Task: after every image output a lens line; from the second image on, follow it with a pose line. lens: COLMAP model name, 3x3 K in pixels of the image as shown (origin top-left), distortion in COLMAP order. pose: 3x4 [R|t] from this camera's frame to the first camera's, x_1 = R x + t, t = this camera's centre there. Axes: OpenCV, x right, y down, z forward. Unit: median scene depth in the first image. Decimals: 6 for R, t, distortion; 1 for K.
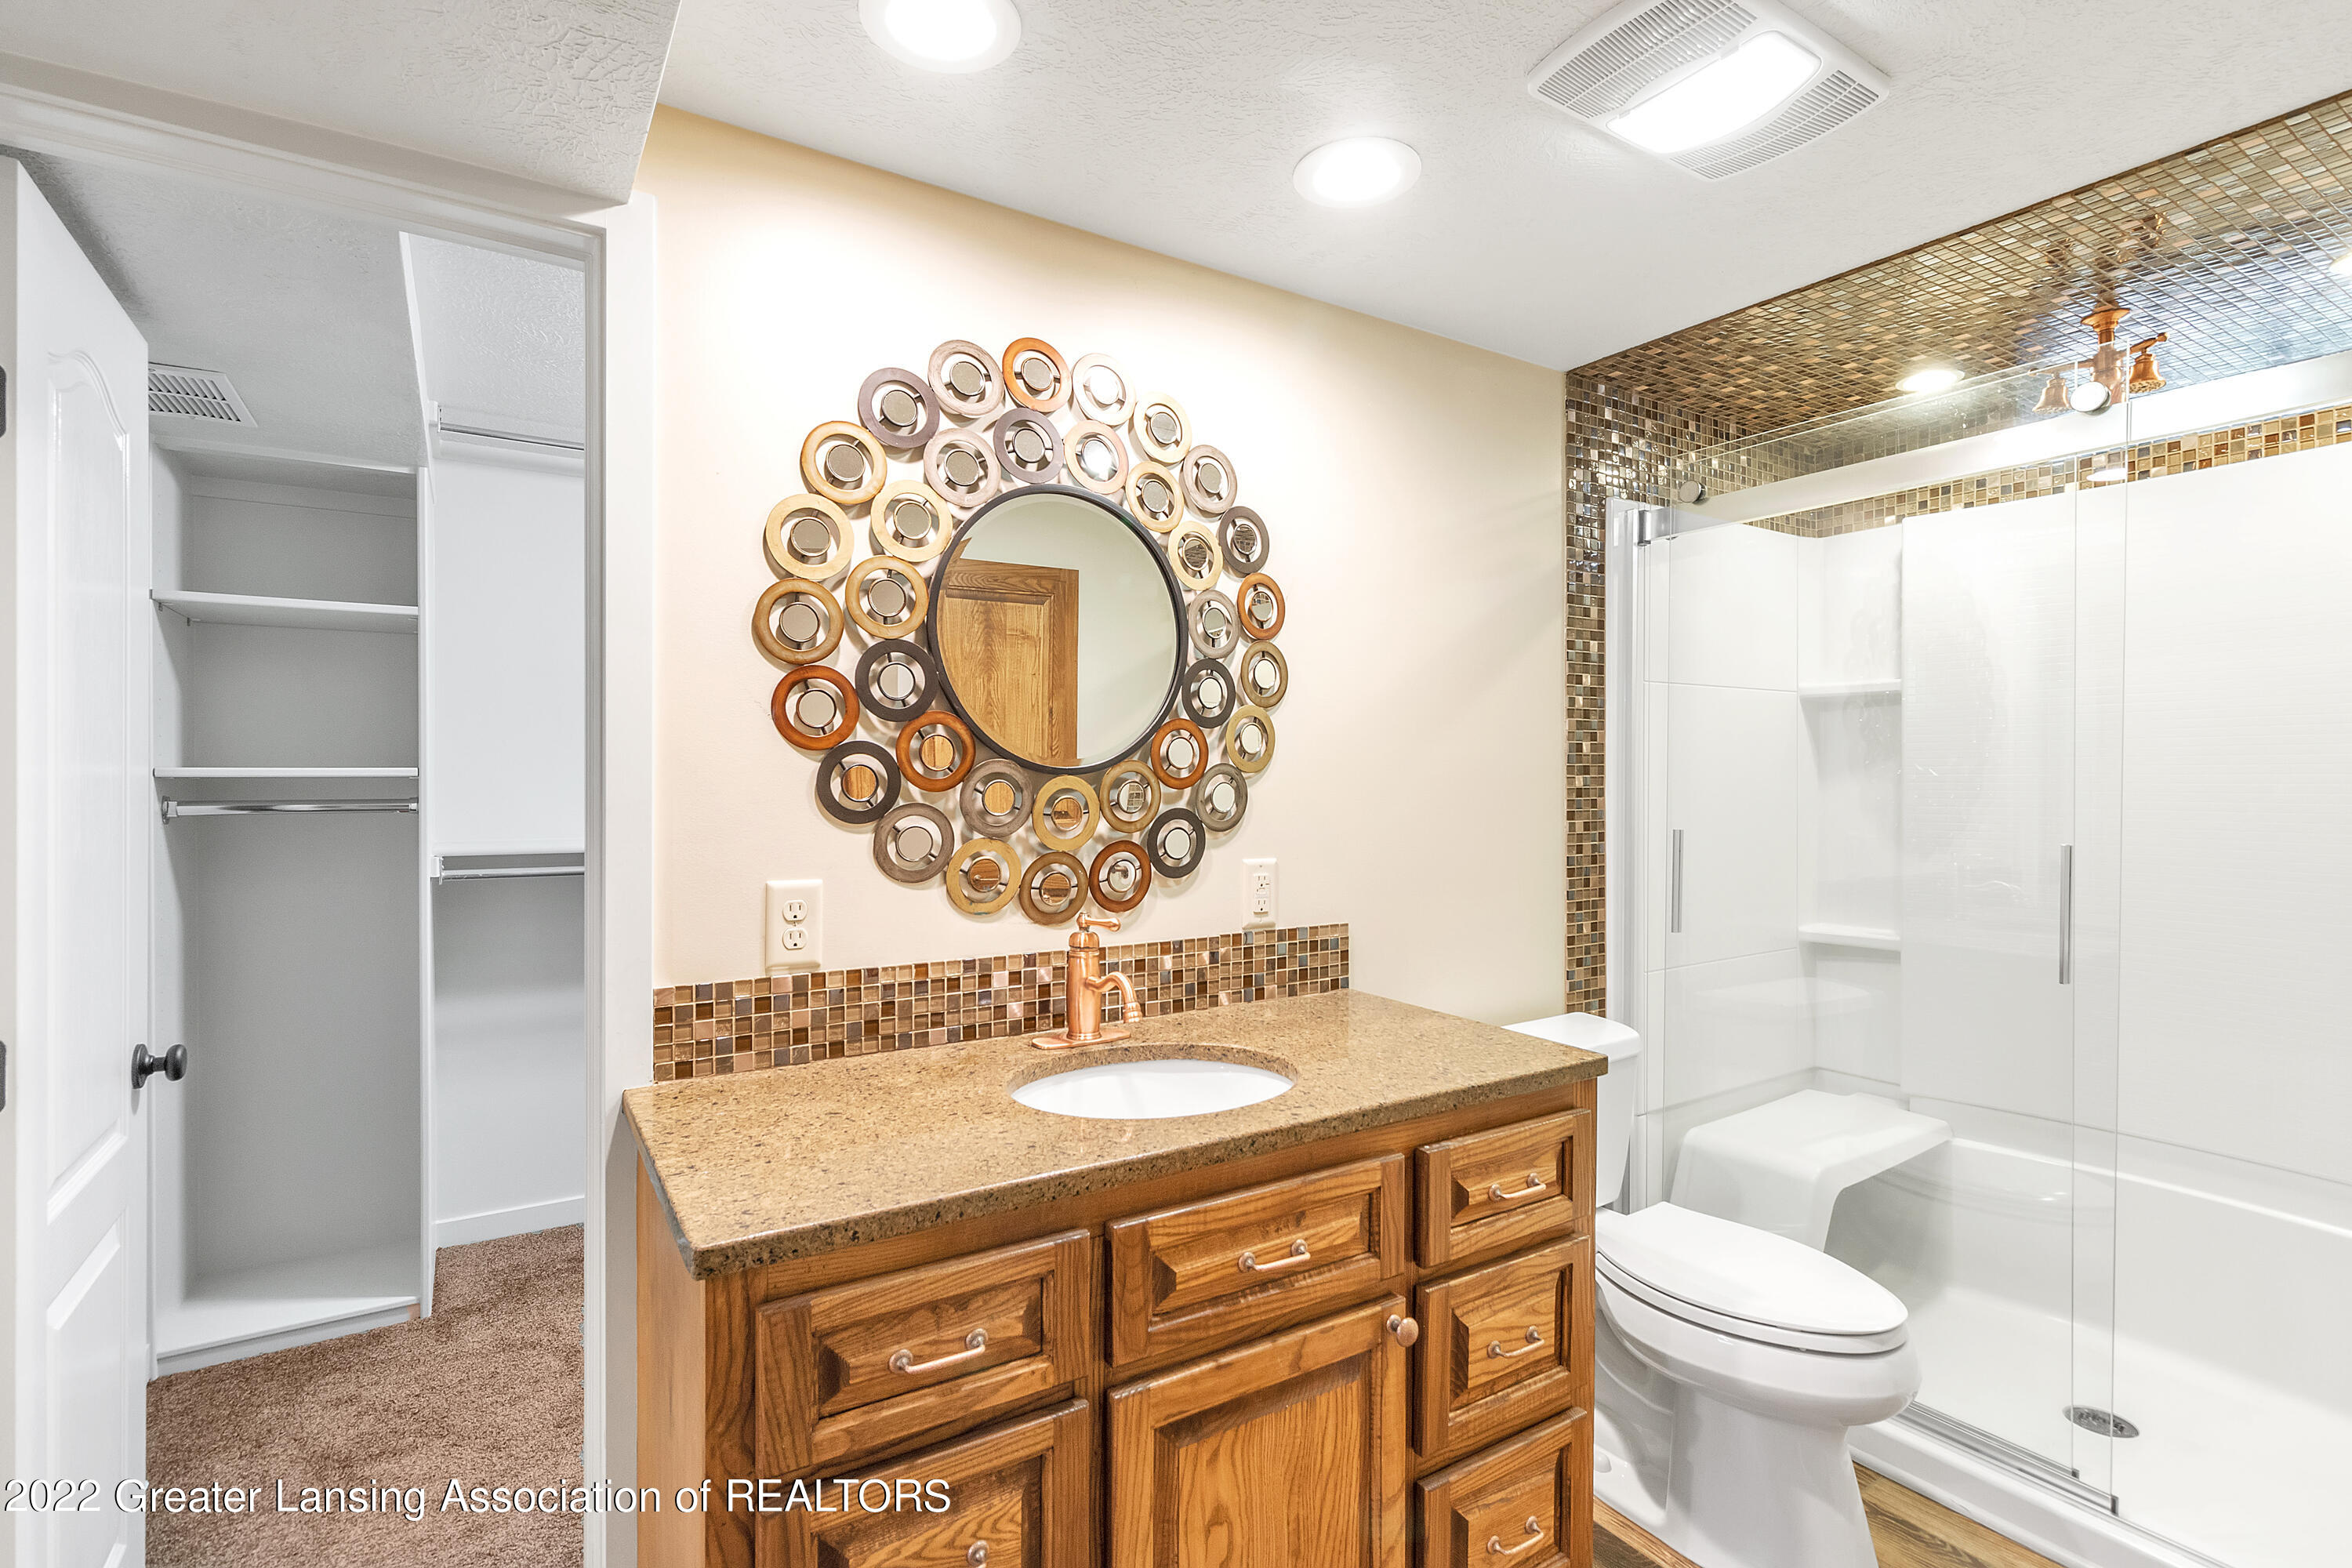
lens RADIAL K [[1100.3, 0, 1176.0], [0, 1100.3, 784.0], [0, 0, 1]] dist [0.000782, 0.000230]
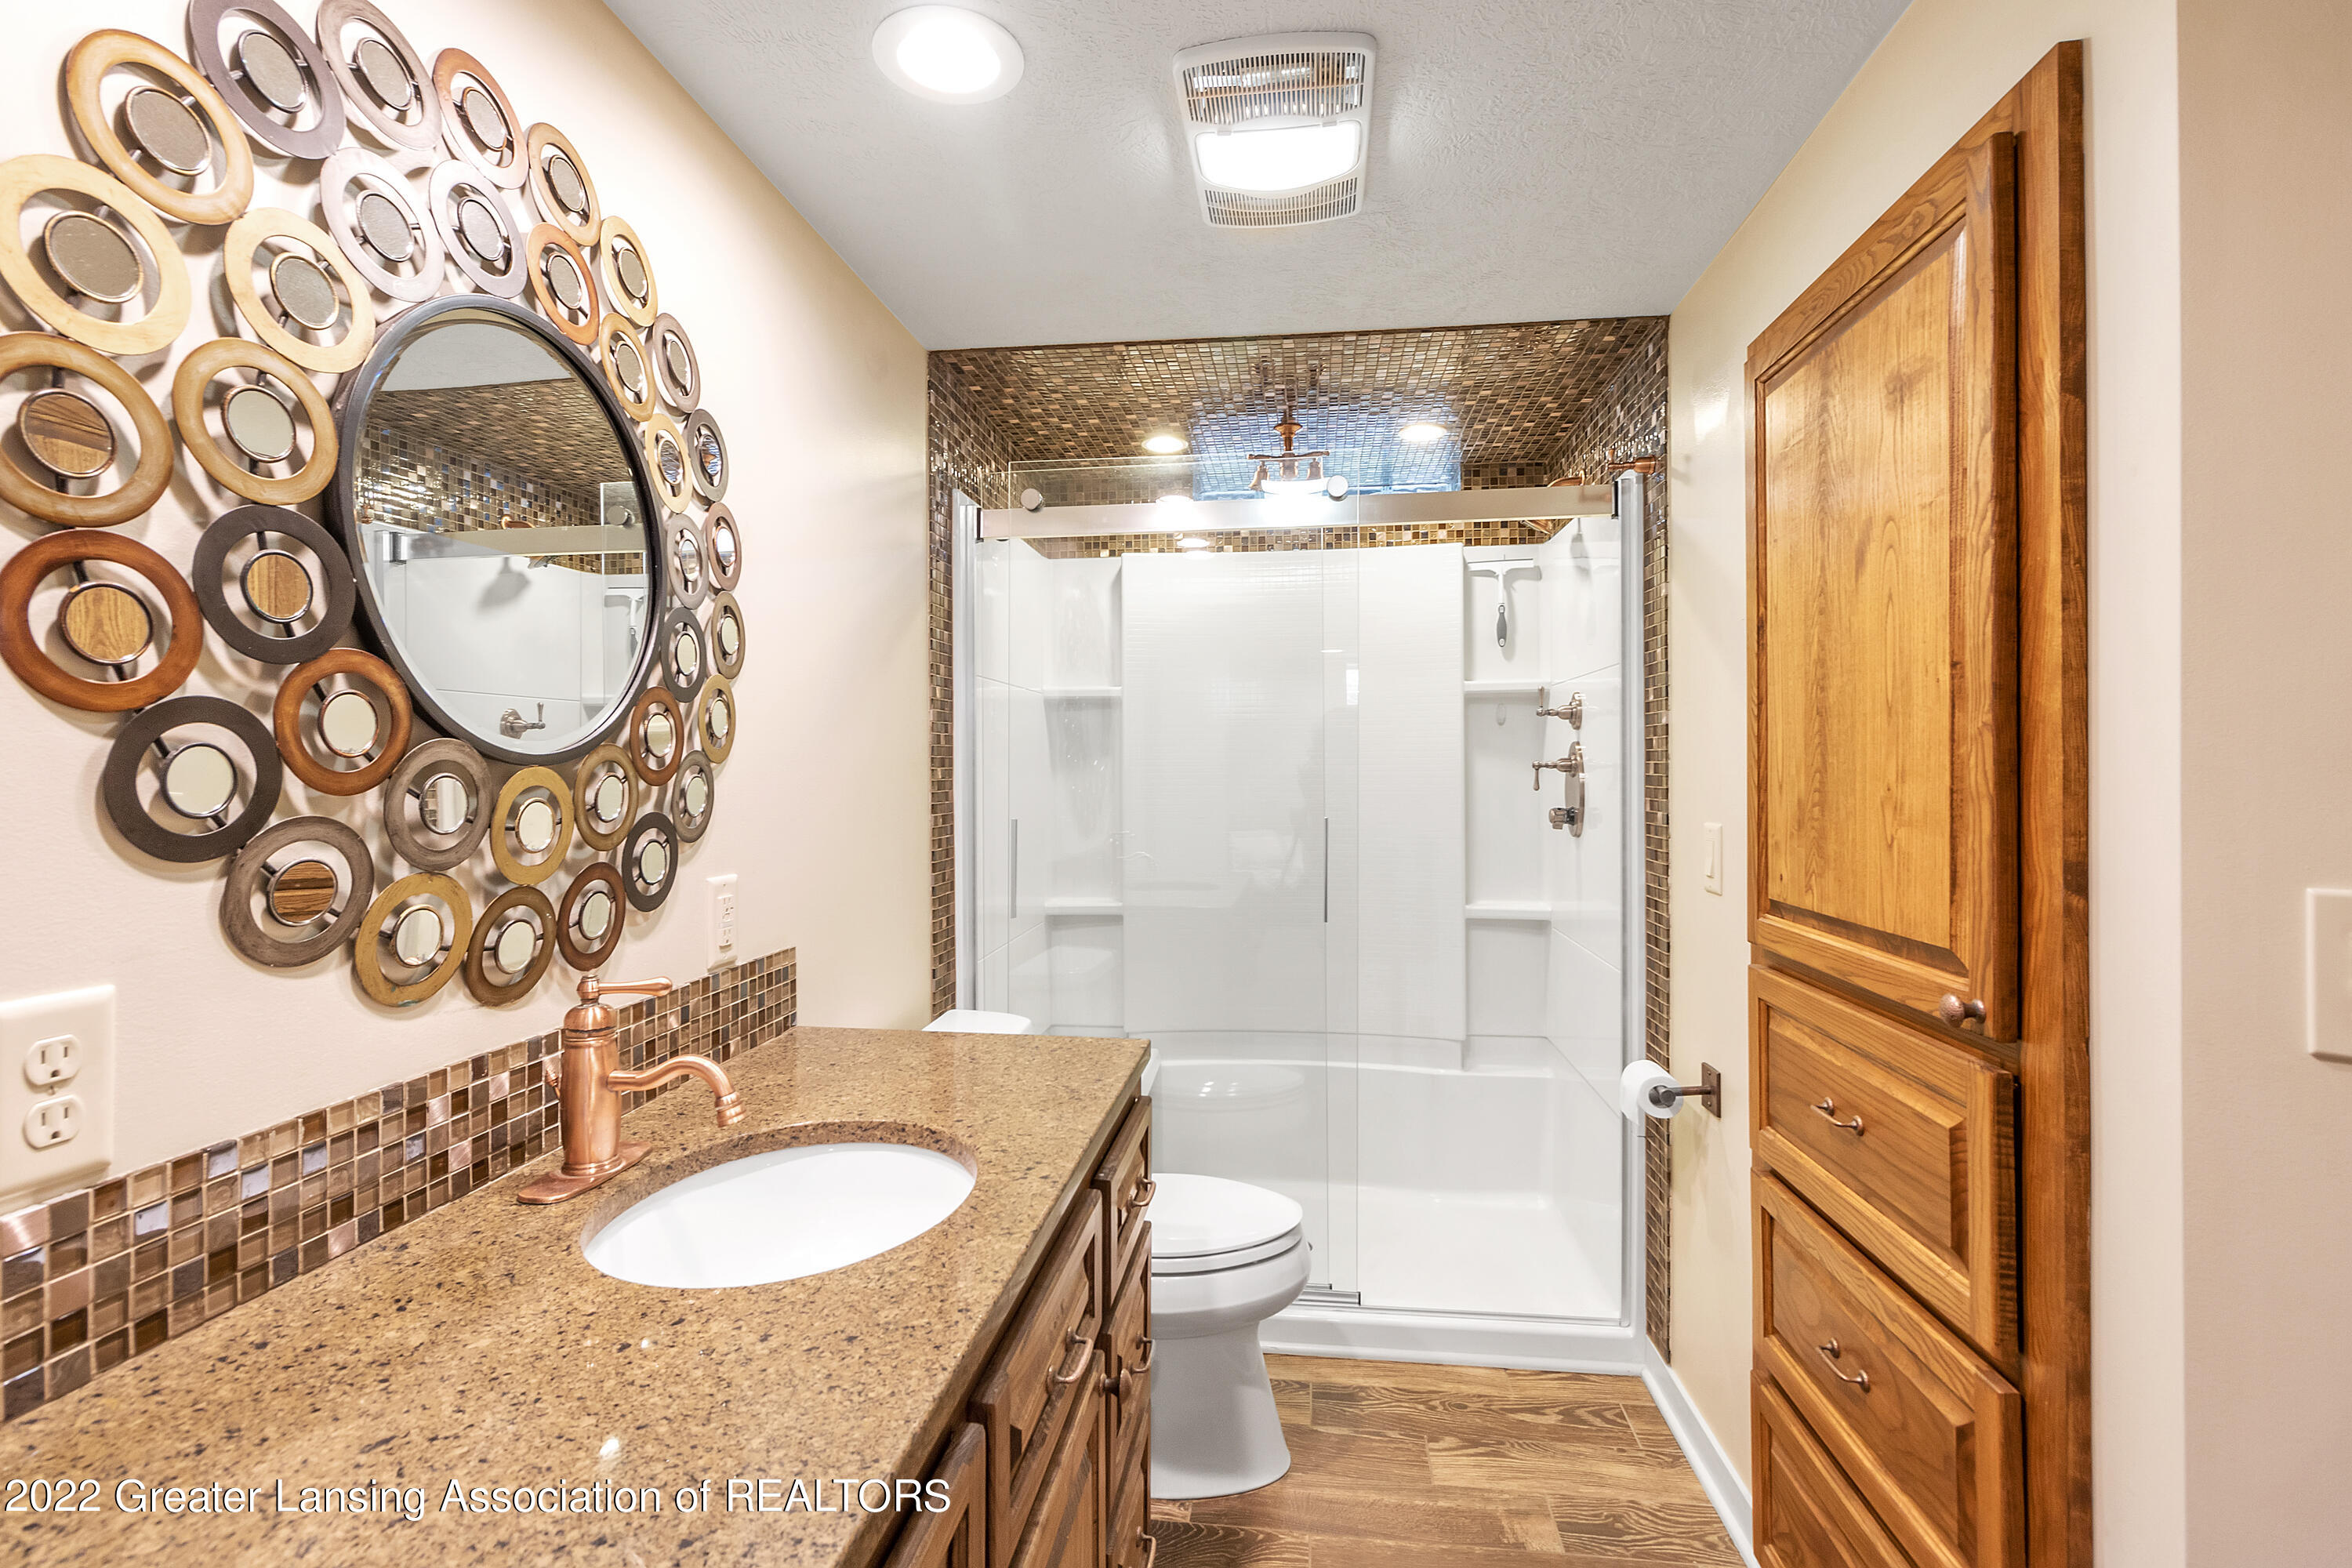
lens RADIAL K [[1096.1, 0, 1173.0], [0, 1096.1, 768.8], [0, 0, 1]] dist [0.001774, 0.000250]
pose [[0.641004, -0.002709, 0.767533, -0.359961], [0.010699, 0.999928, -0.005406, 0.001194], [-0.767463, 0.011677, 0.640987, 0.315305]]
